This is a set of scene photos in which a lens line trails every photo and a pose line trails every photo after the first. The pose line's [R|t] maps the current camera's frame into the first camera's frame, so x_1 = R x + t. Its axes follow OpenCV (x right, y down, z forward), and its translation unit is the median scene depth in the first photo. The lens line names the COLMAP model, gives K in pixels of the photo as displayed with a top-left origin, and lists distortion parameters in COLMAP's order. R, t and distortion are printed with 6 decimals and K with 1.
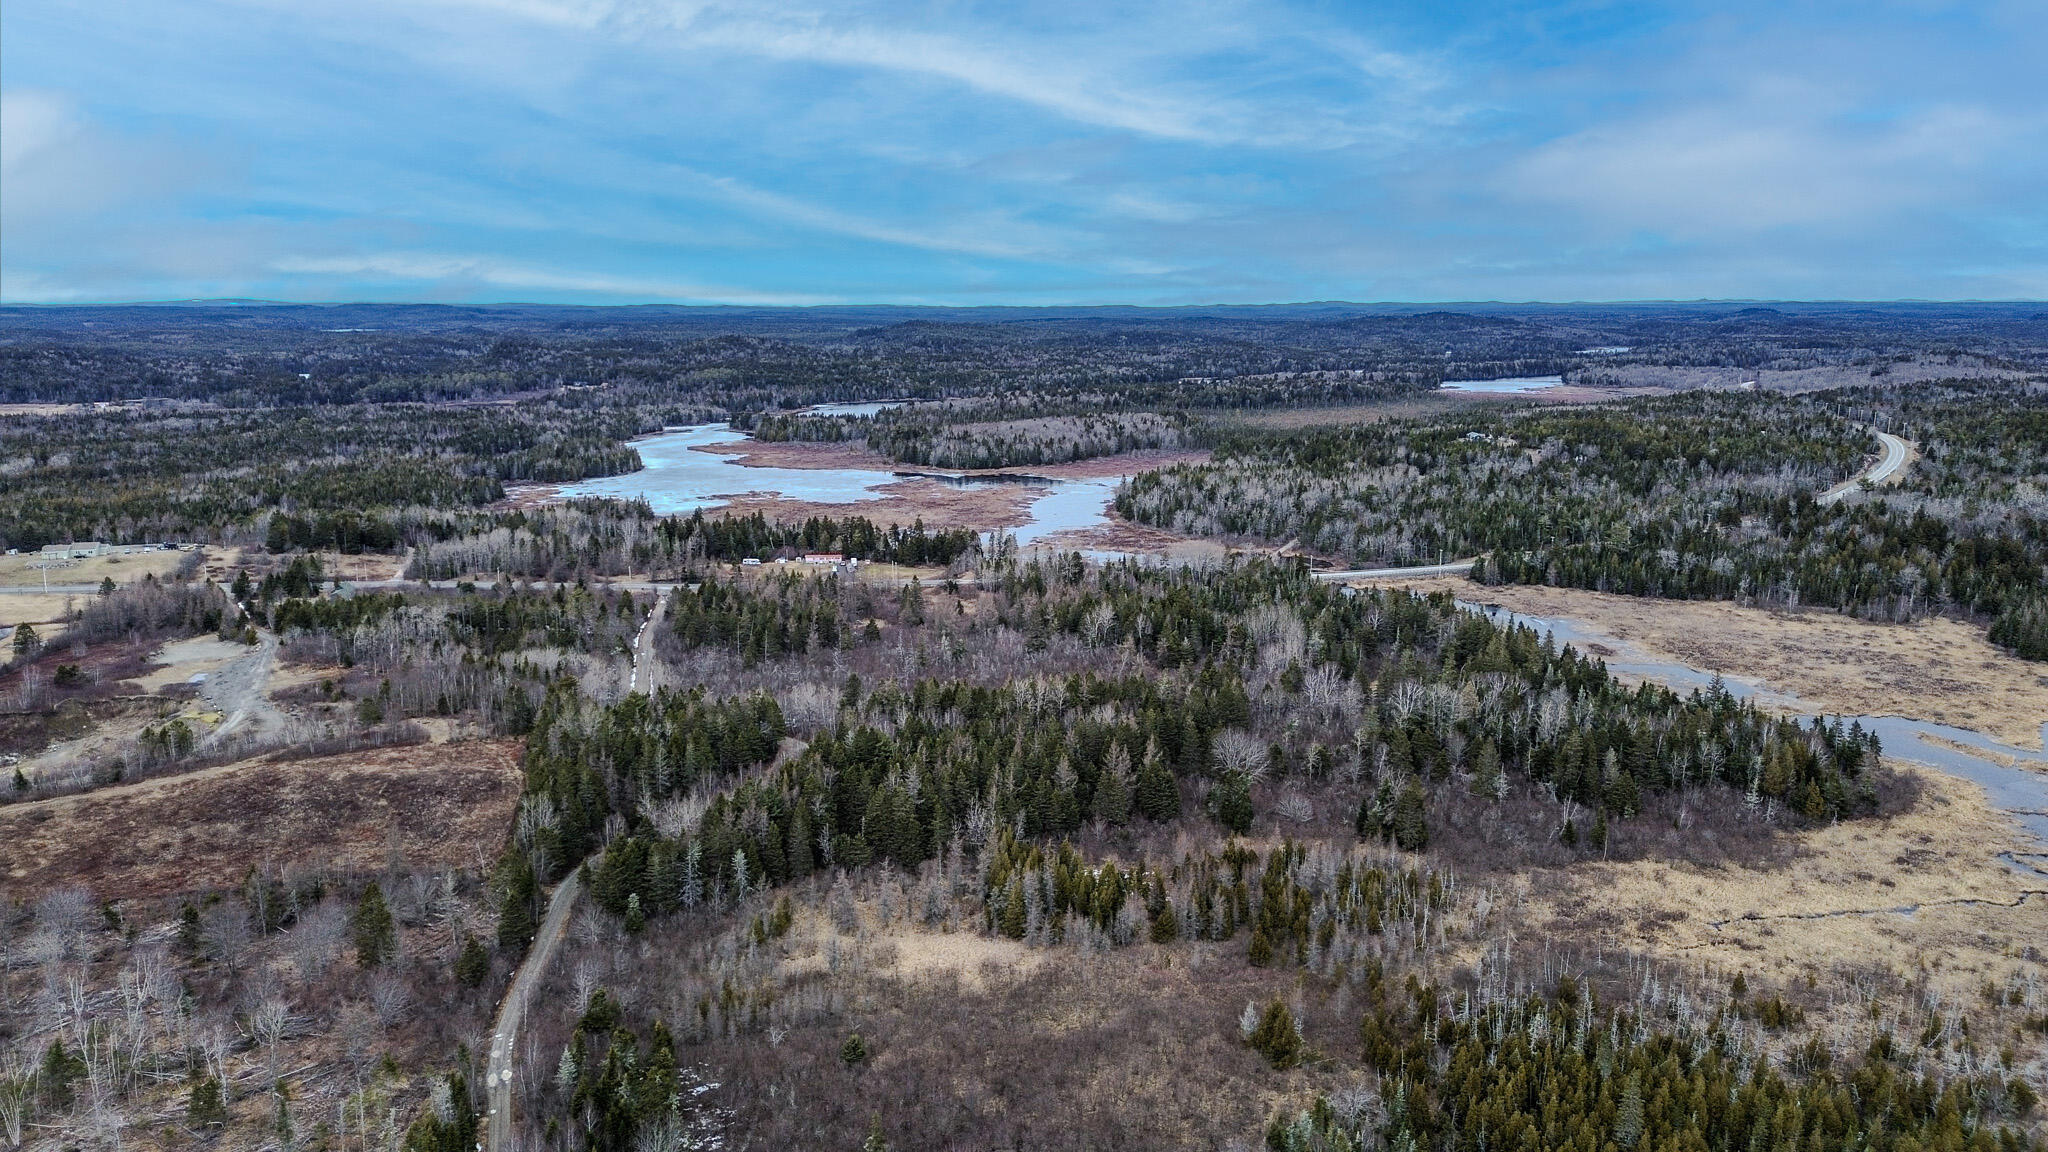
lens RADIAL K [[1446.9, 0, 1037.0], [0, 1446.9, 584.2], [0, 0, 1]] dist [0.085568, -0.079313]
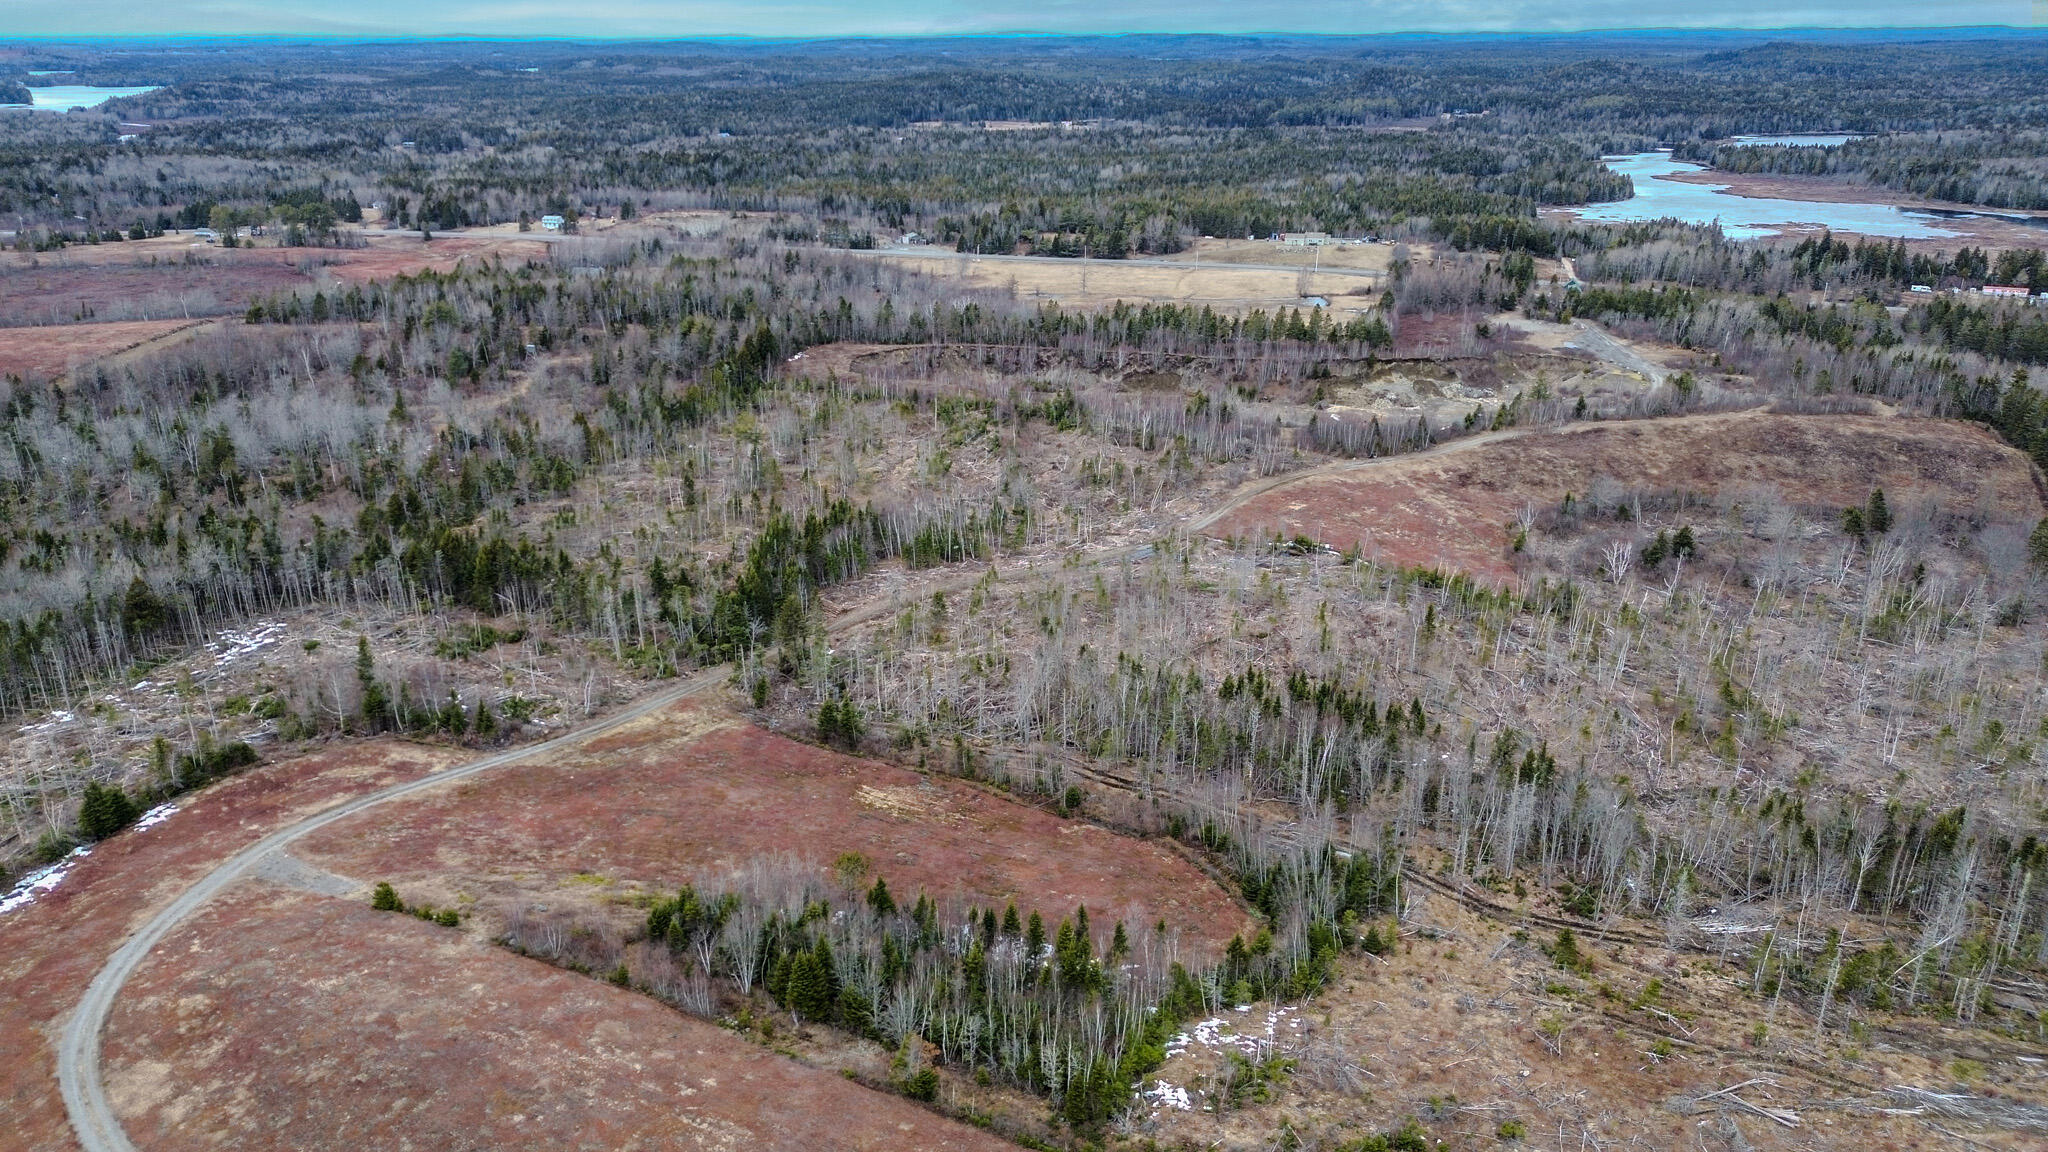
lens RADIAL K [[1446.9, 0, 1020.7], [0, 1446.9, 574.1], [0, 0, 1]] dist [0.085568, -0.079313]
pose [[0.886074, 0.161423, -0.434529, -0.151308], [-0.088026, 0.978945, 0.184168, 0.023779], [0.455109, -0.124937, 0.881627, -0.098354]]
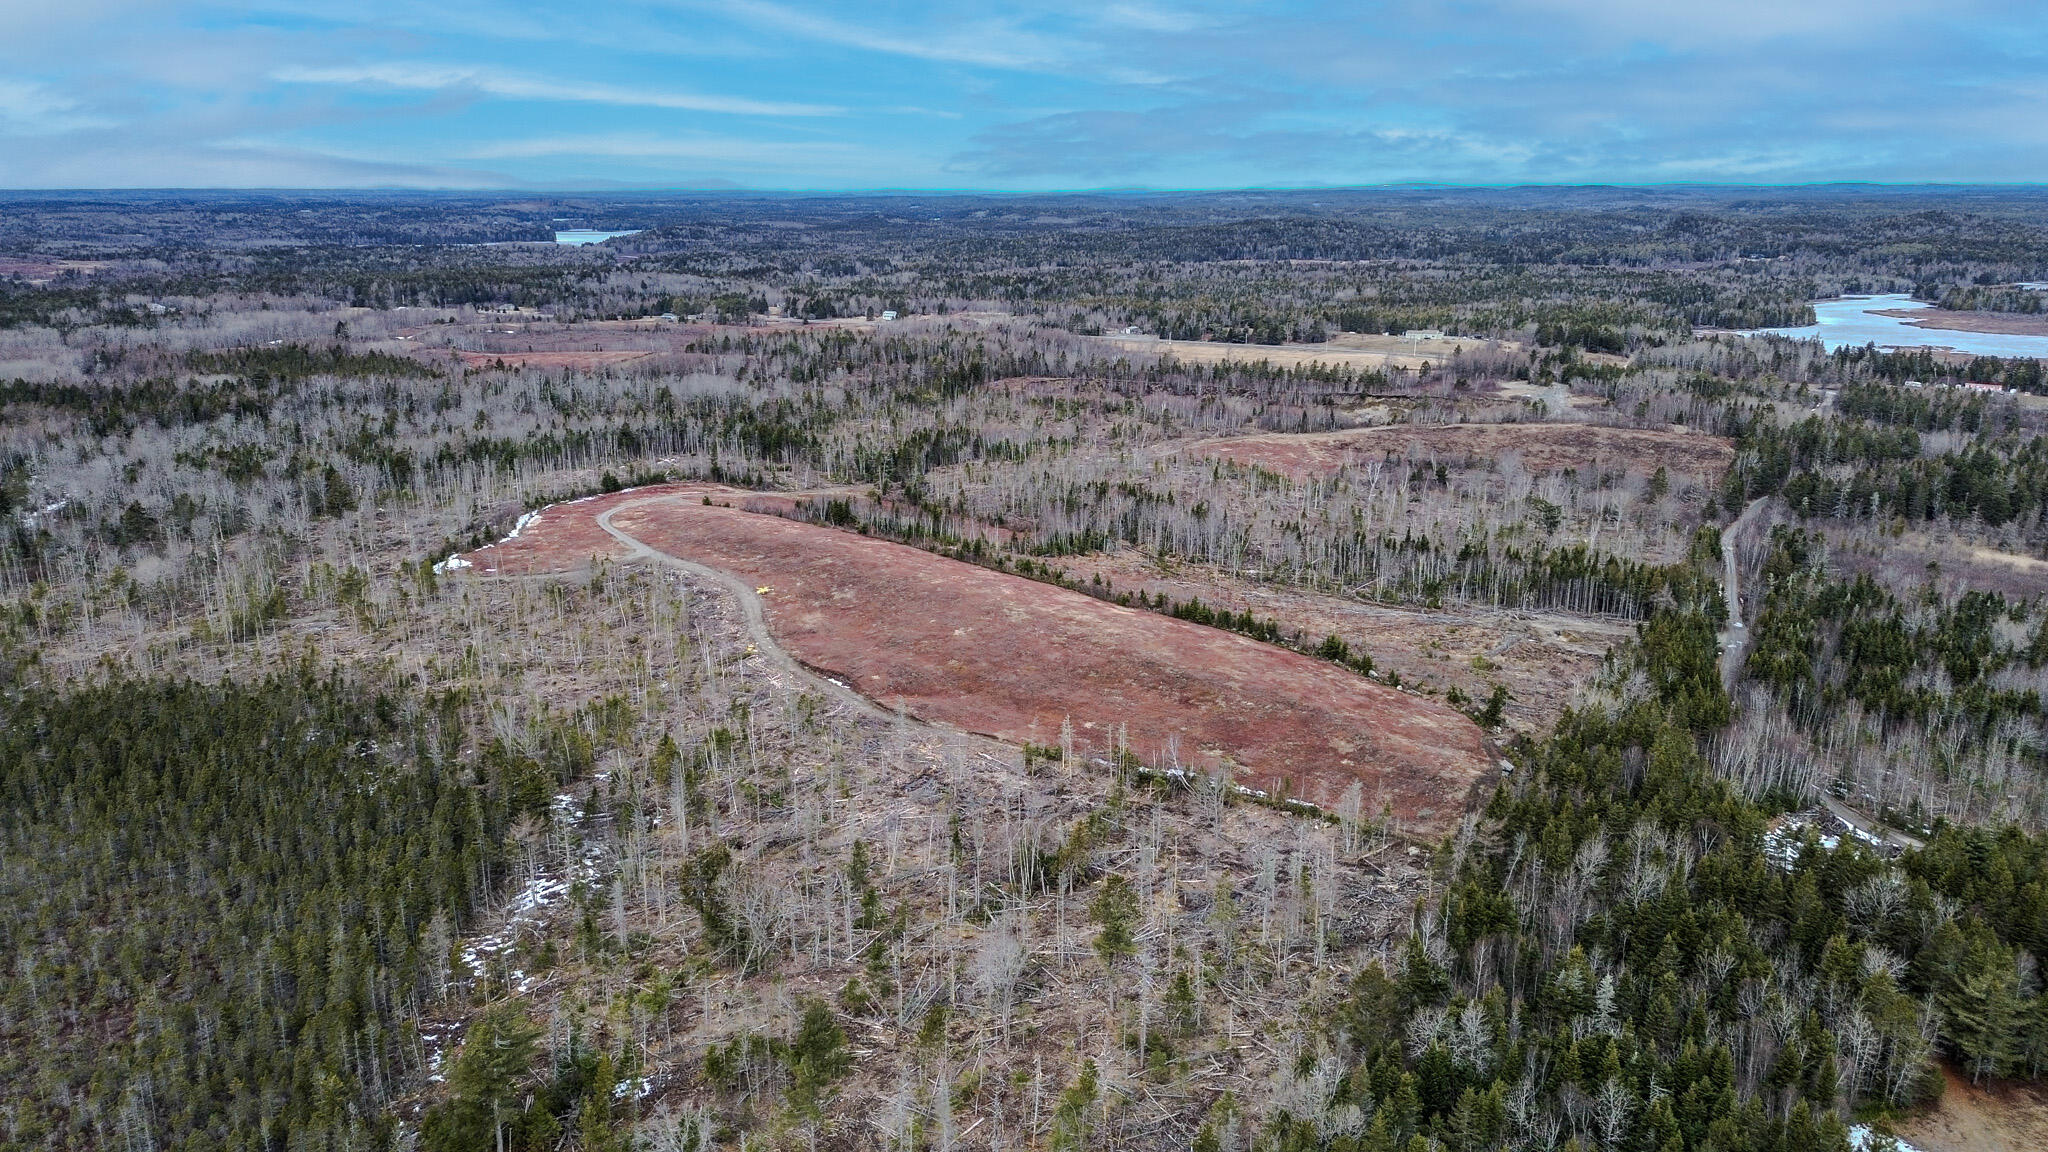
lens RADIAL K [[1446.9, 0, 1014.7], [0, 1446.9, 591.9], [0, 0, 1]] dist [0.085568, -0.079313]
pose [[0.734698, 0.184742, -0.652755, 0.049870], [-0.131645, 0.982741, 0.129963, 0.052182], [0.665498, -0.009552, 0.746338, -0.234824]]
